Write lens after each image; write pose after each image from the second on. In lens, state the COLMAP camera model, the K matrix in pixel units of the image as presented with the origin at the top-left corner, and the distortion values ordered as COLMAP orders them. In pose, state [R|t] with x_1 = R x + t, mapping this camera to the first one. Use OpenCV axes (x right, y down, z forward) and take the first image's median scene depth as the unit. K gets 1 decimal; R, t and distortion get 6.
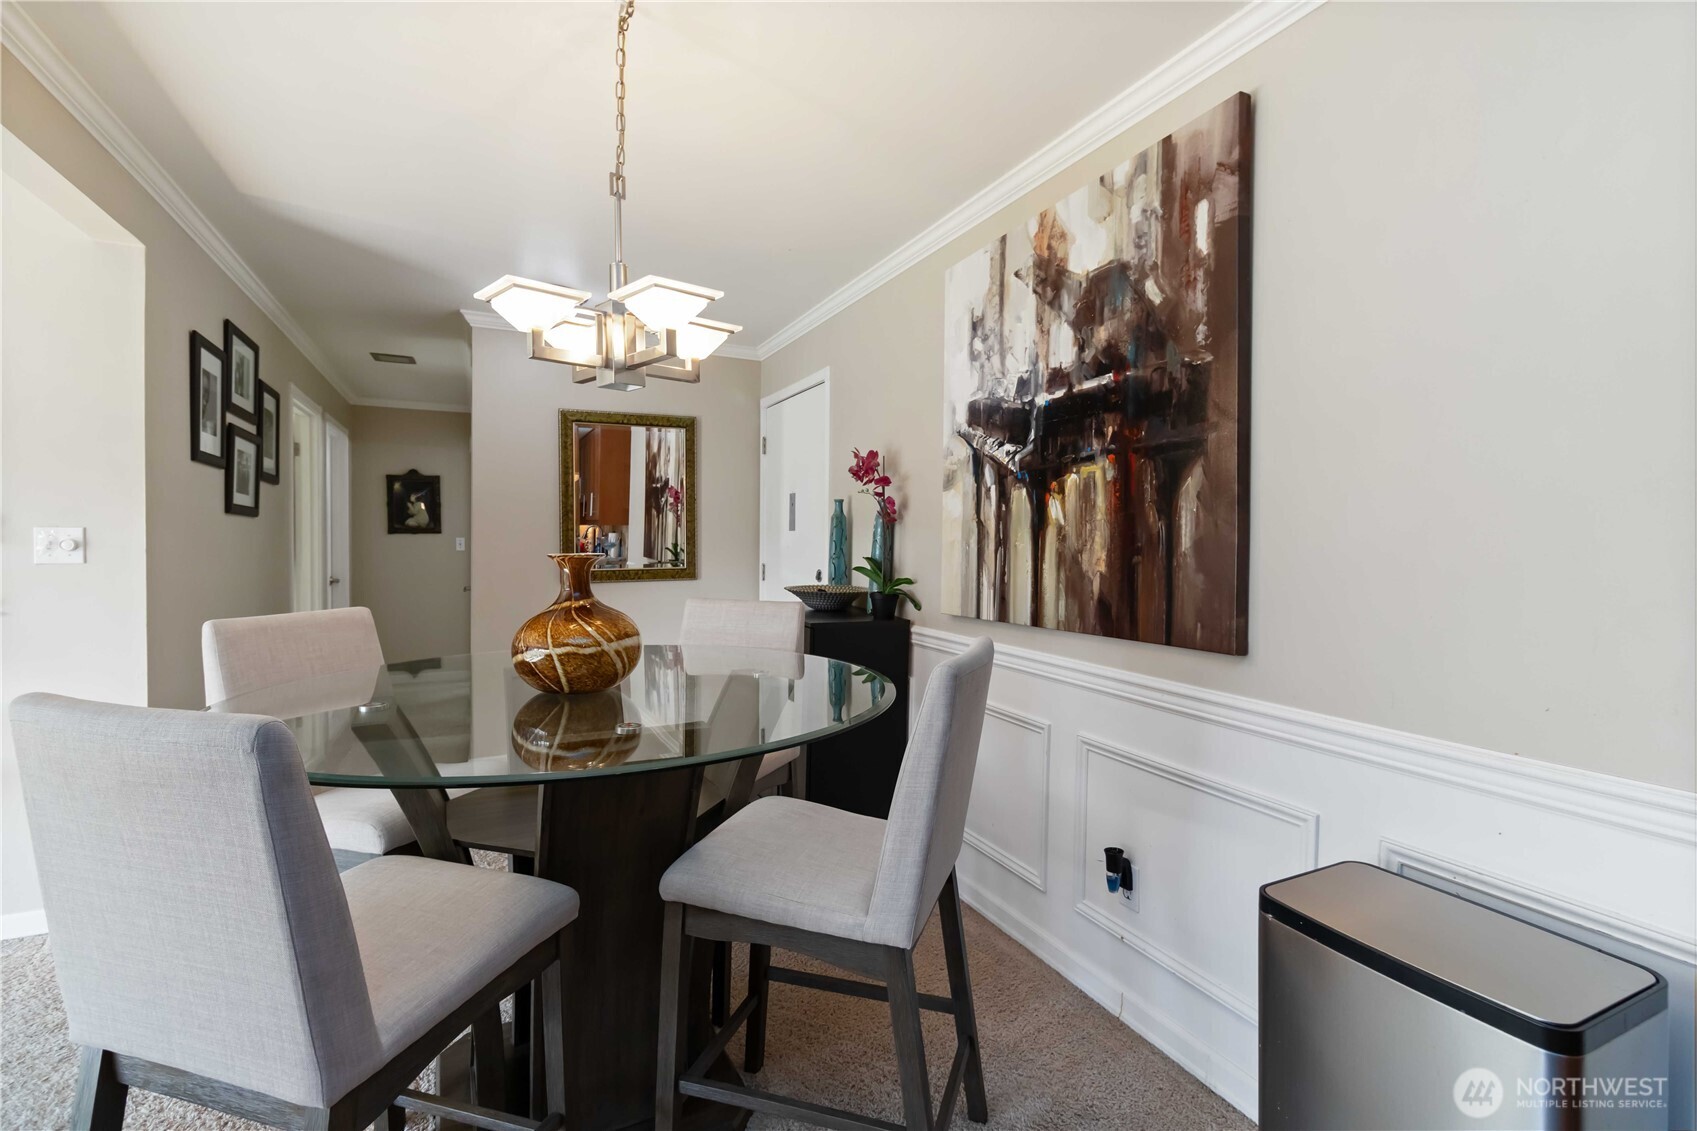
lens RADIAL K [[792.3, 0, 881.1], [0, 792.3, 554.7], [0, 0, 1]] dist [-0.006394, 0.002582]
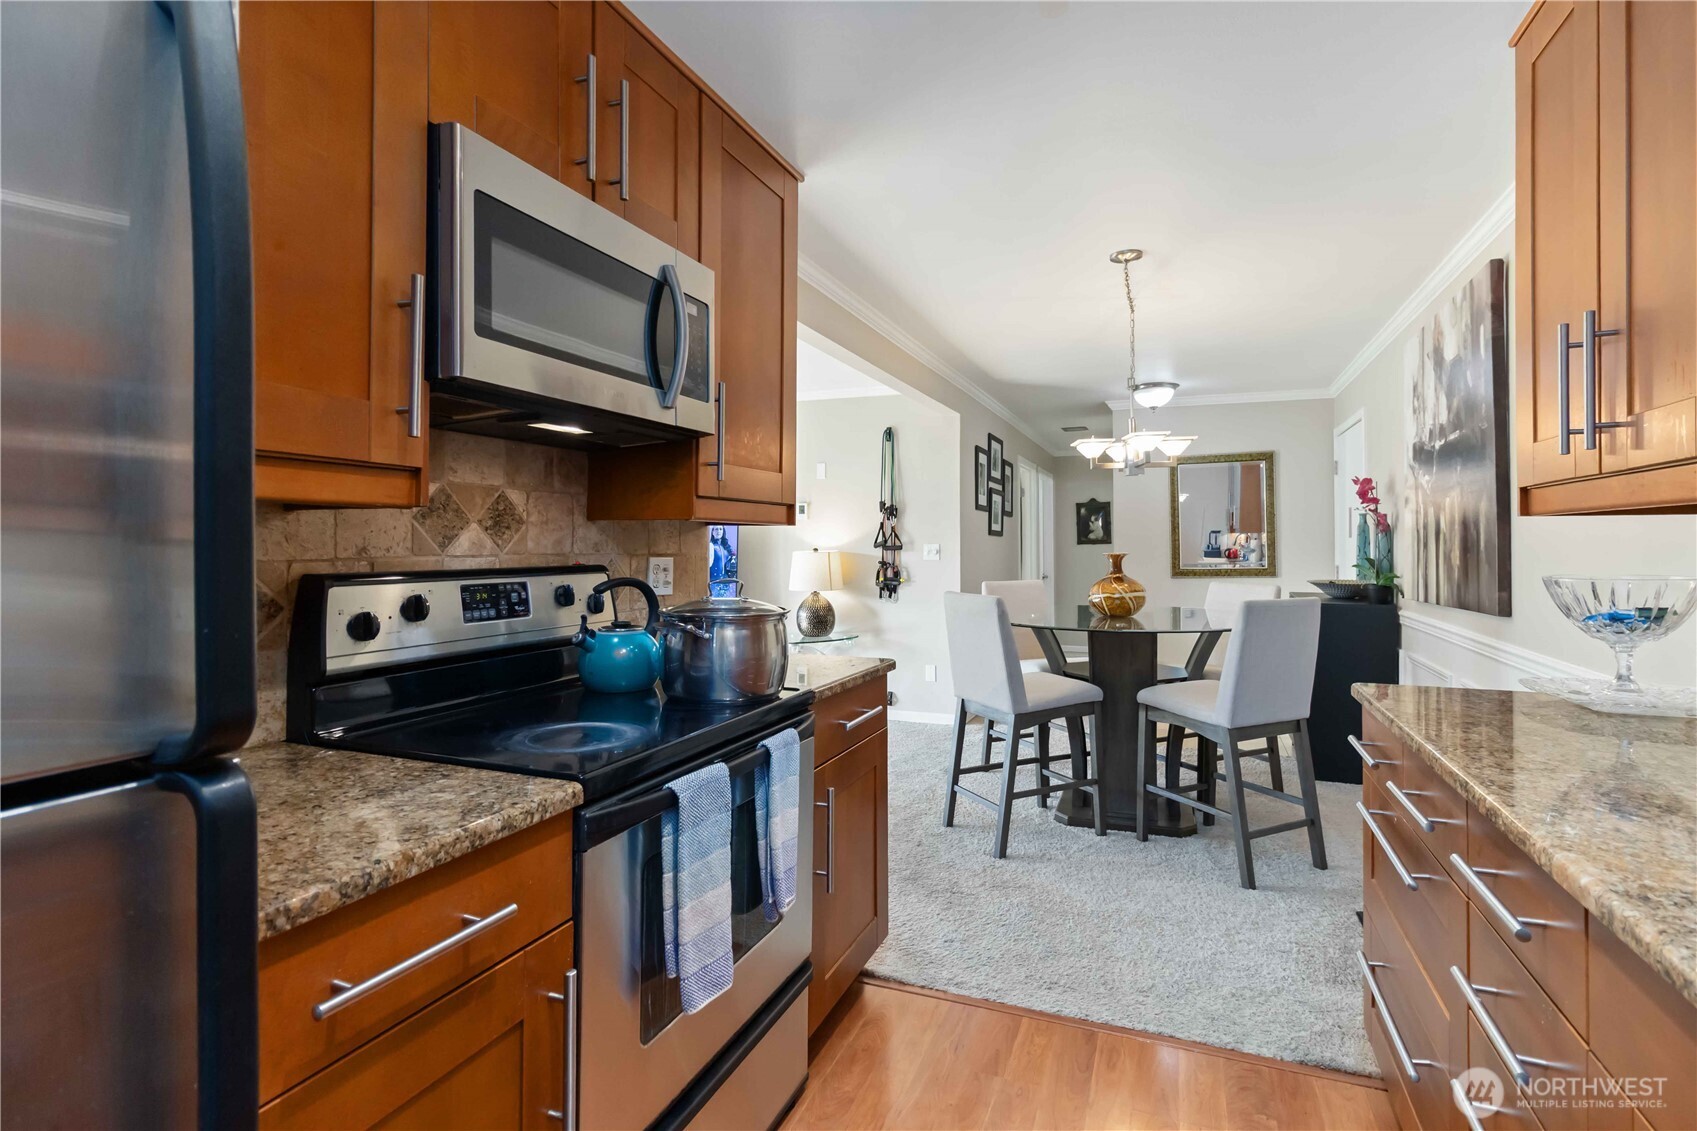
lens RADIAL K [[792.3, 0, 857.6], [0, 792.3, 551.1], [0, 0, 1]] dist [-0.006394, 0.002582]
pose [[0.657180, -0.007839, -0.753693, 0.390892], [-0.003441, 0.999904, -0.013400, 0.012082], [0.753725, 0.011400, 0.657091, -0.479940]]
